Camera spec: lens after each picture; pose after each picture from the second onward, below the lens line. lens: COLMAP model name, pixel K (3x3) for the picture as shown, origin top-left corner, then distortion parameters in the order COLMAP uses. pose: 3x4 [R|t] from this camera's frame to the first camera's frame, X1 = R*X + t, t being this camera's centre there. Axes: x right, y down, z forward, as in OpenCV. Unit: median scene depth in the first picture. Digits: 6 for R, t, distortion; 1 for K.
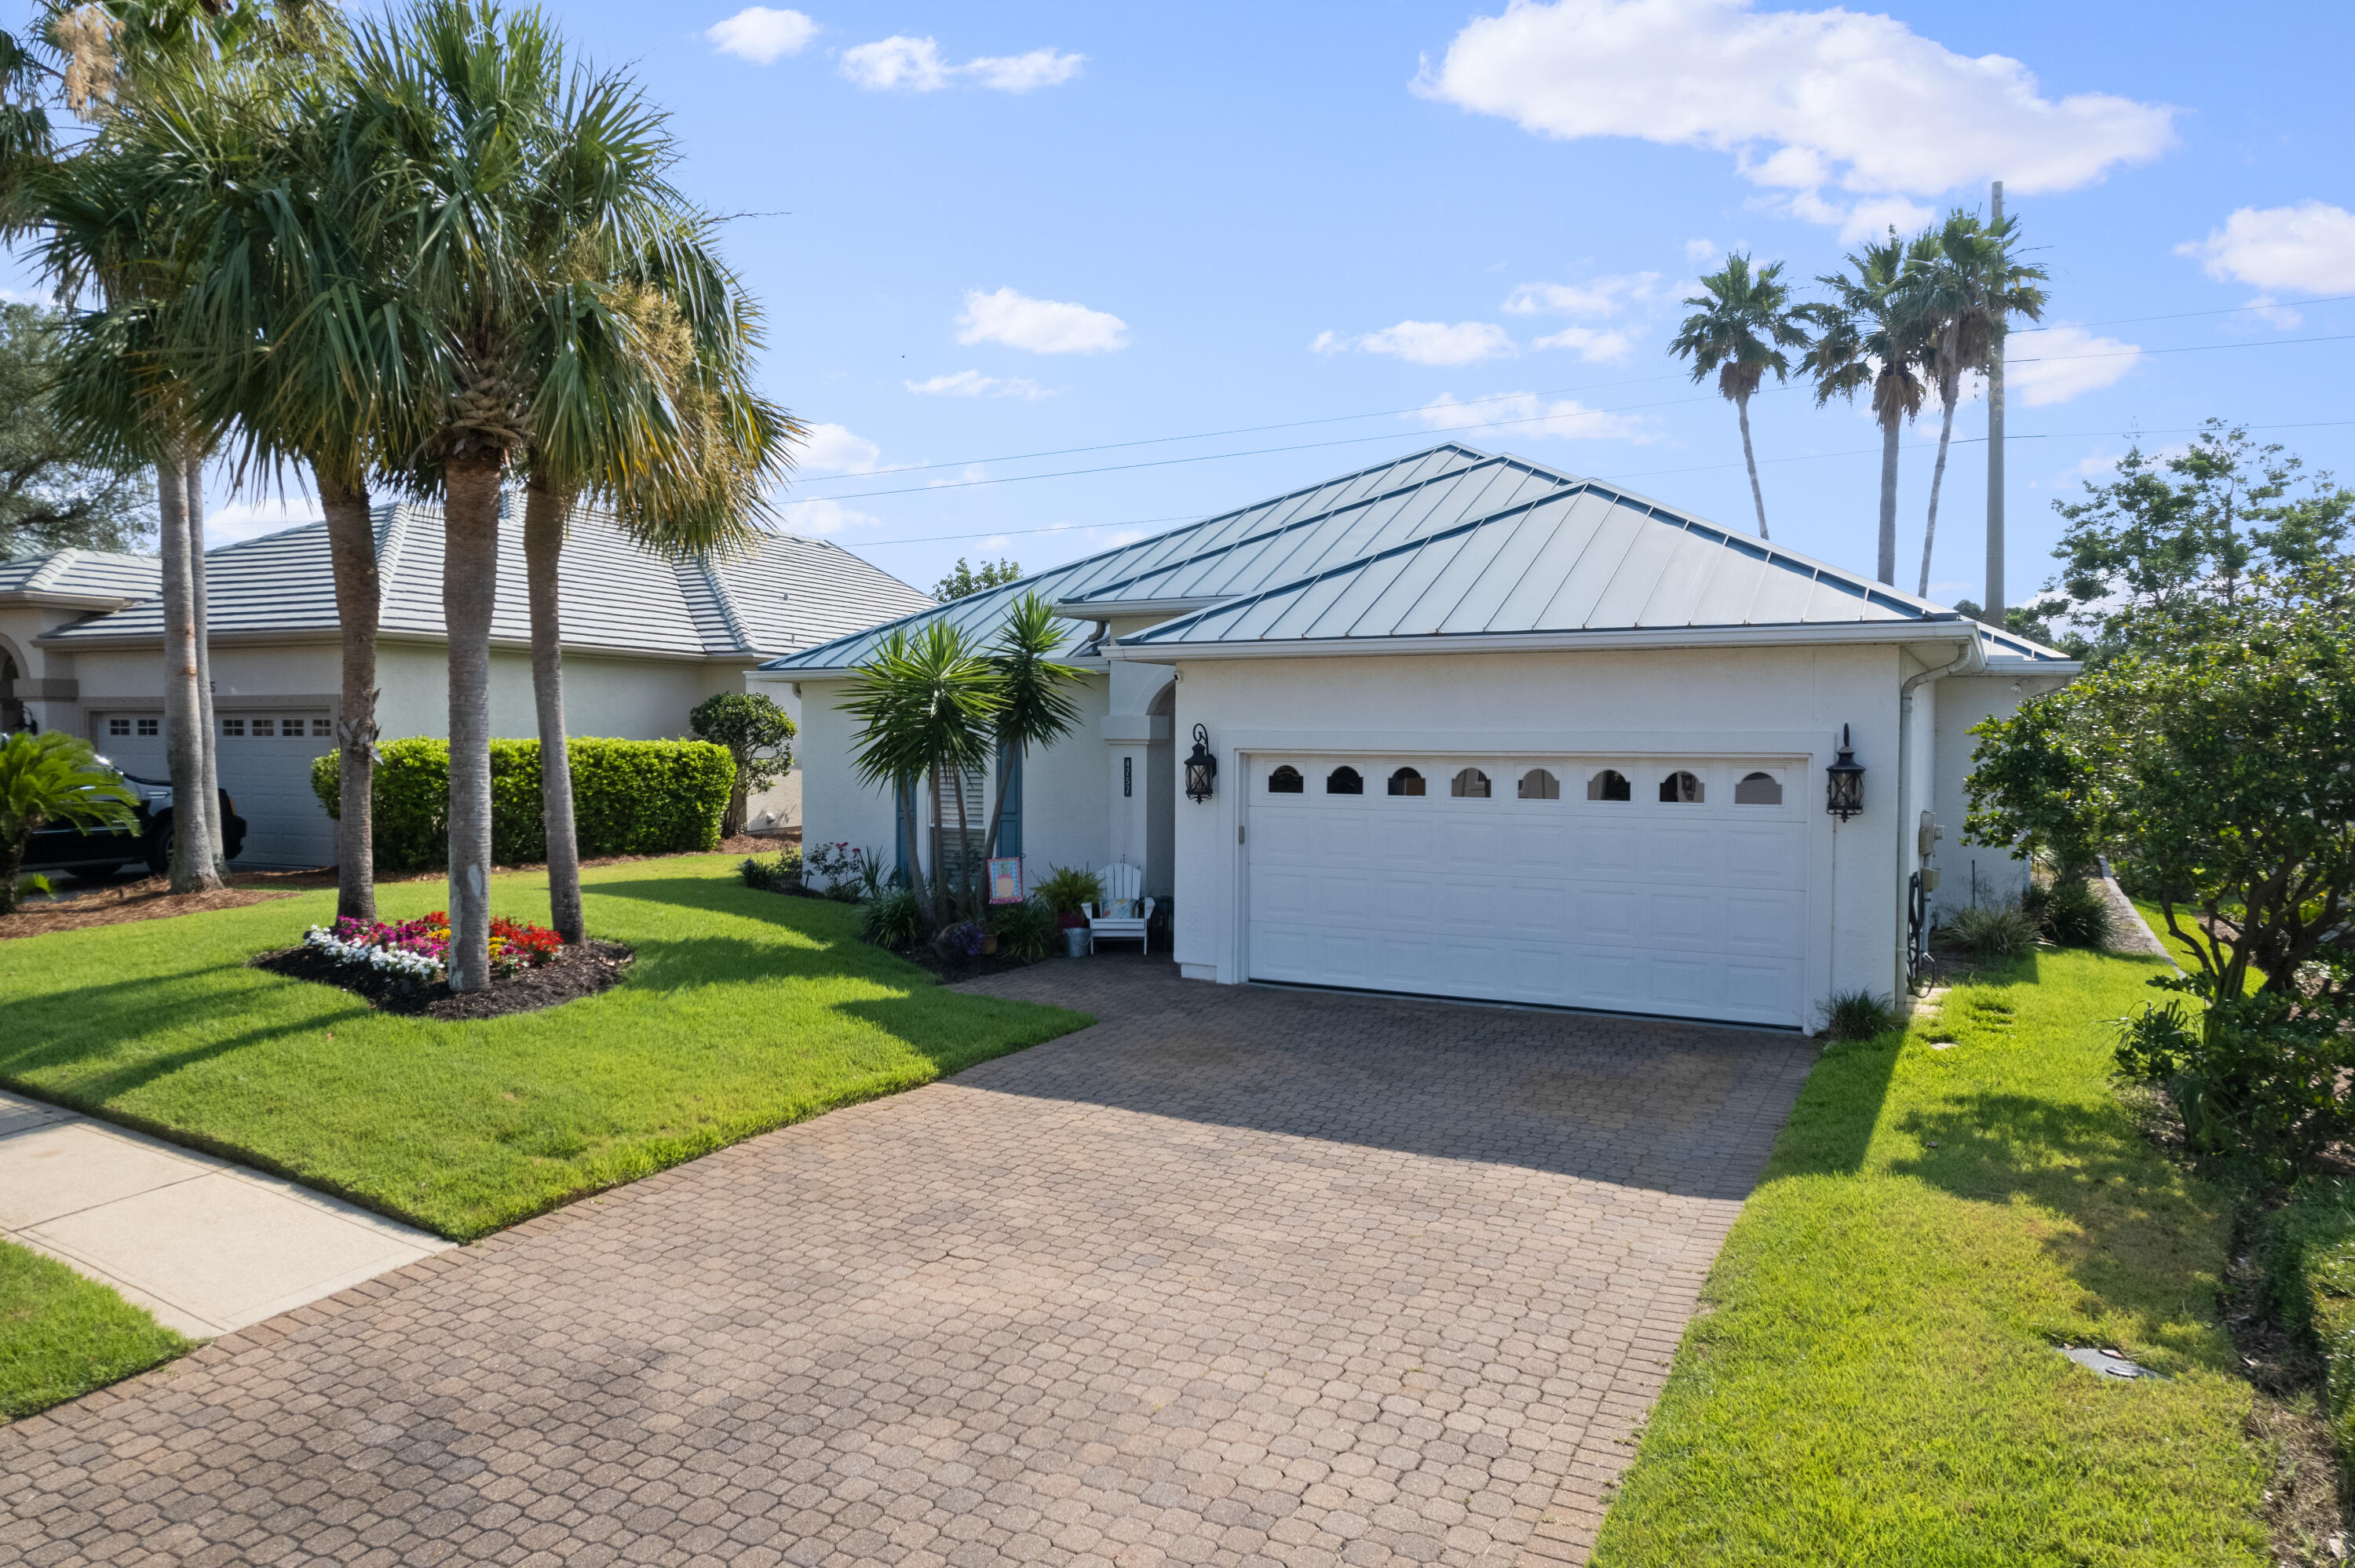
lens RADIAL K [[1472.6, 0, 1177.5], [0, 1472.6, 784.0], [0, 0, 1]] dist [-0.069297, 0.064373]
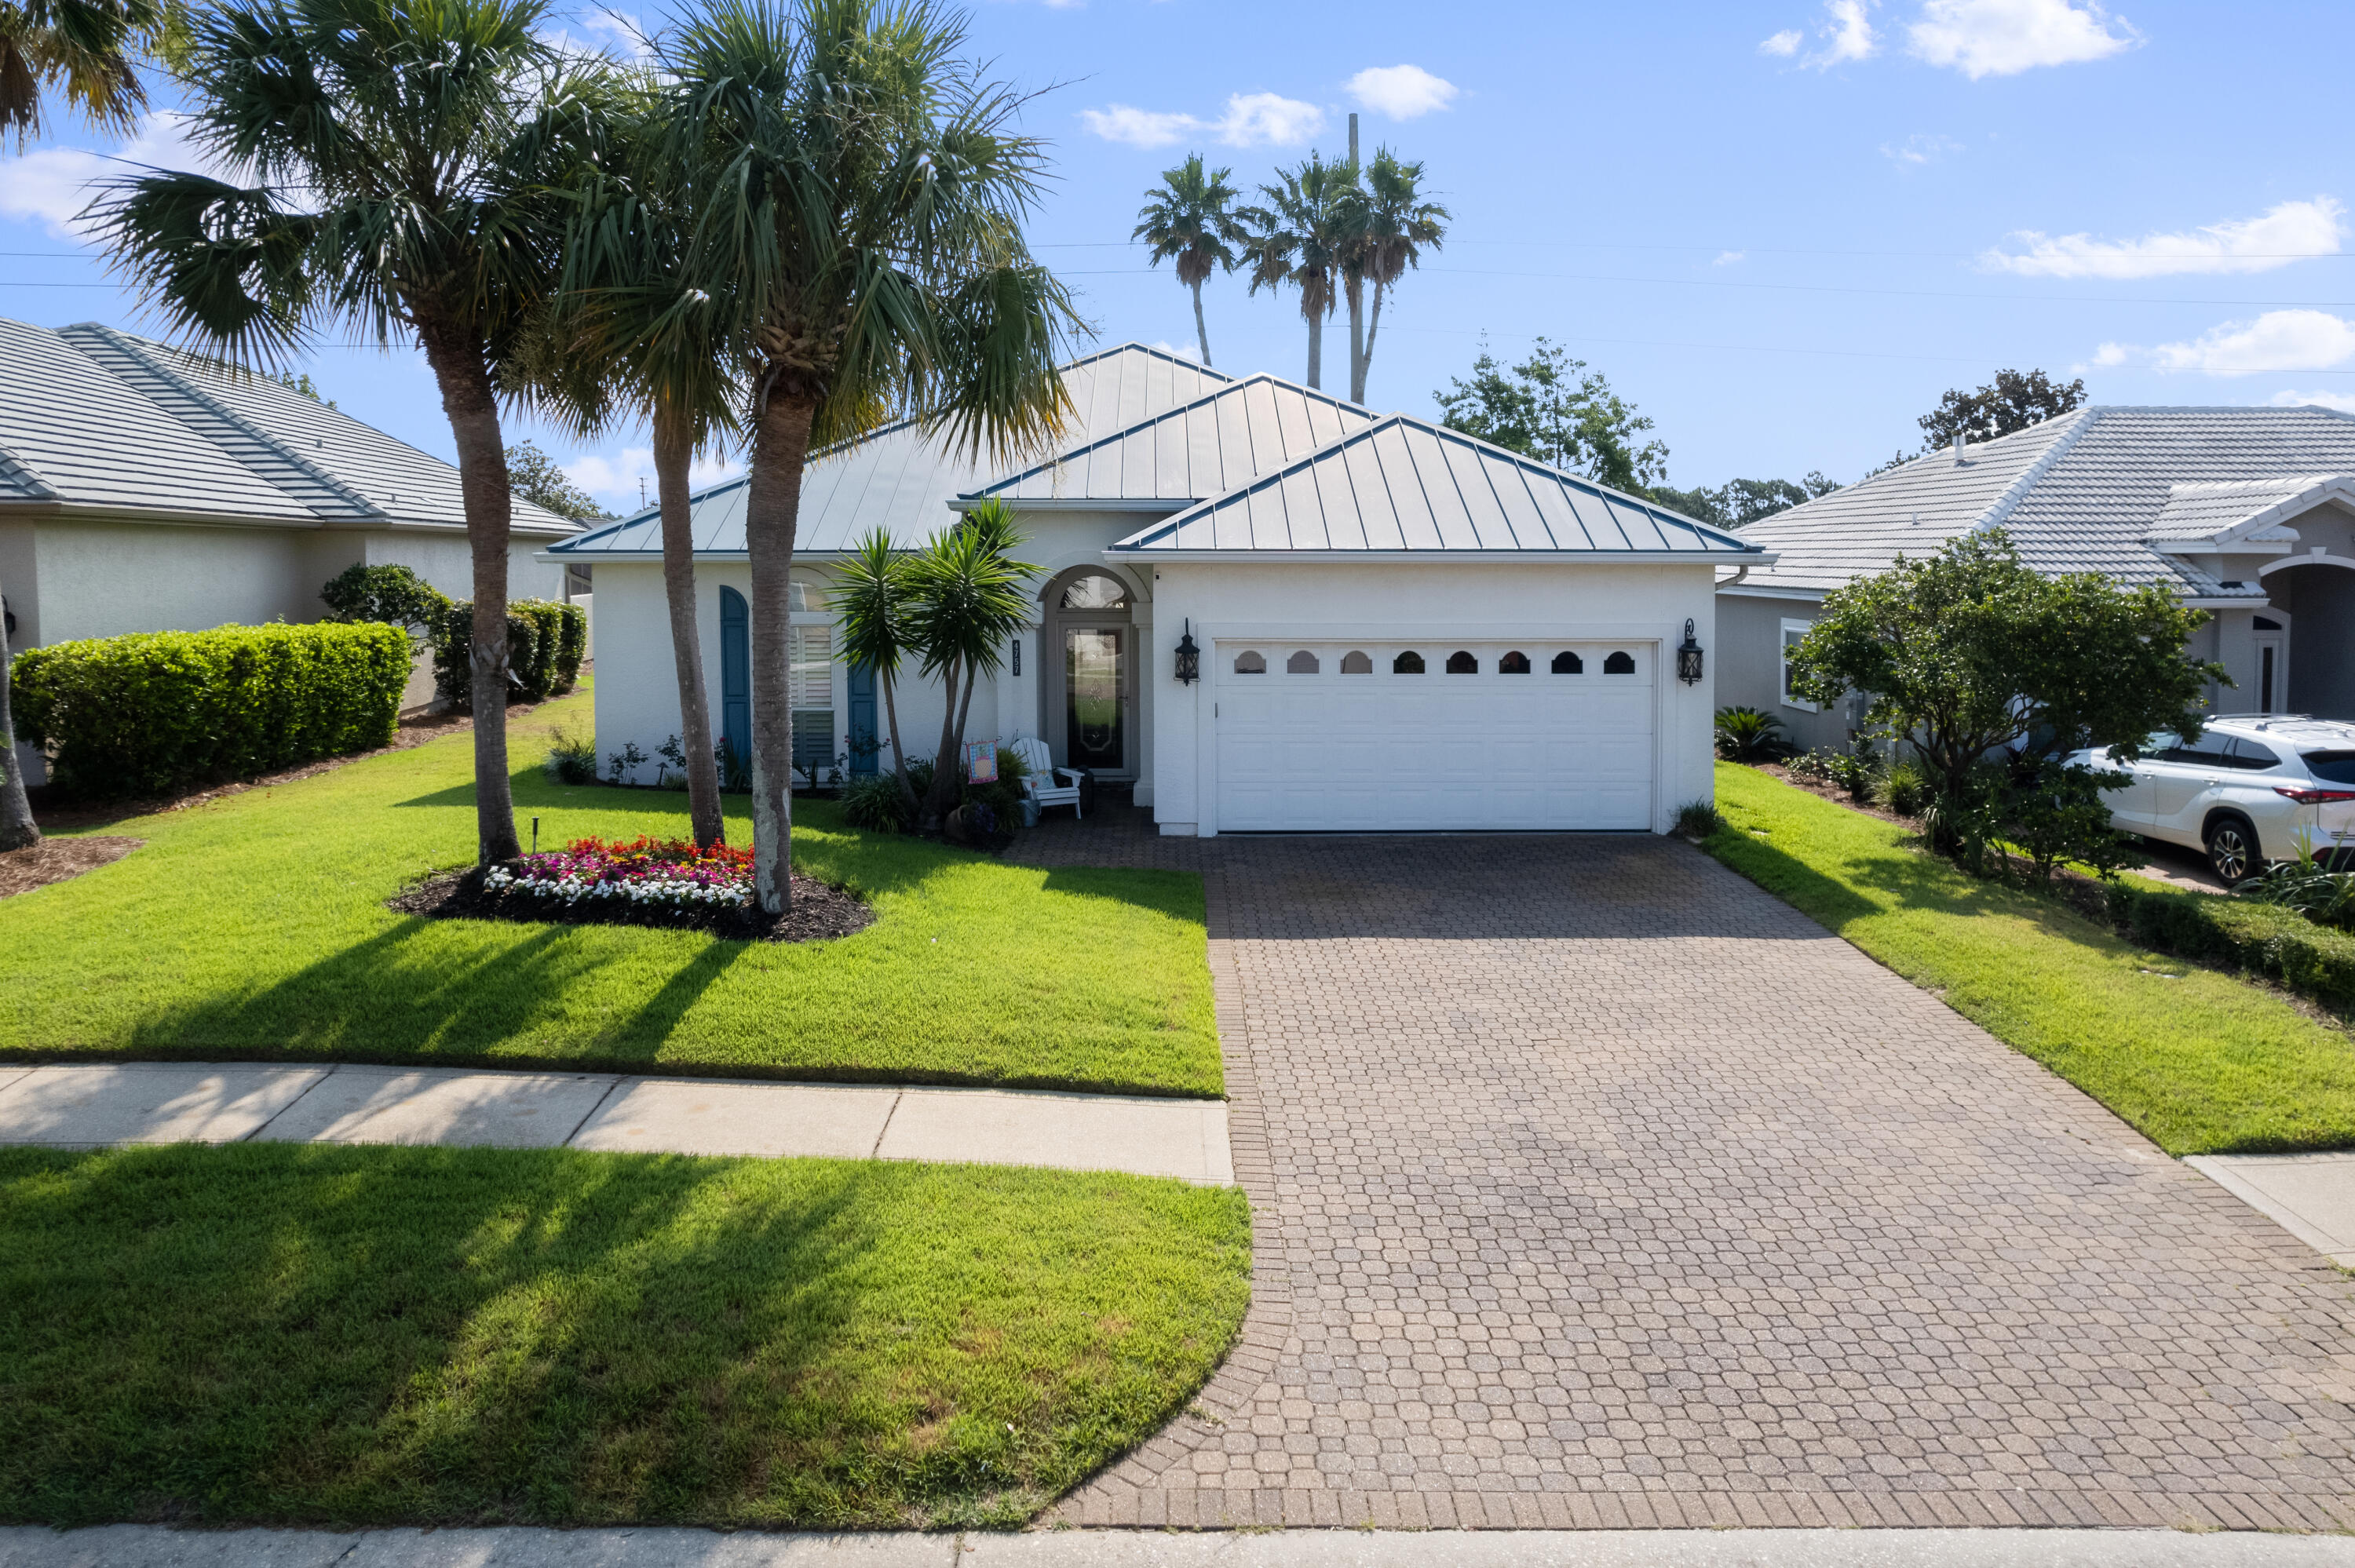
lens RADIAL K [[1522.6, 0, 1177.4], [0, 1522.6, 623.6], [0, 0, 1]] dist [-0.027485, 0.000075]
pose [[0.867427, -0.025059, 0.496934, -0.294627], [0.019570, 0.999676, 0.016250, -0.028061], [-0.497180, -0.004370, 0.867636, -0.026015]]
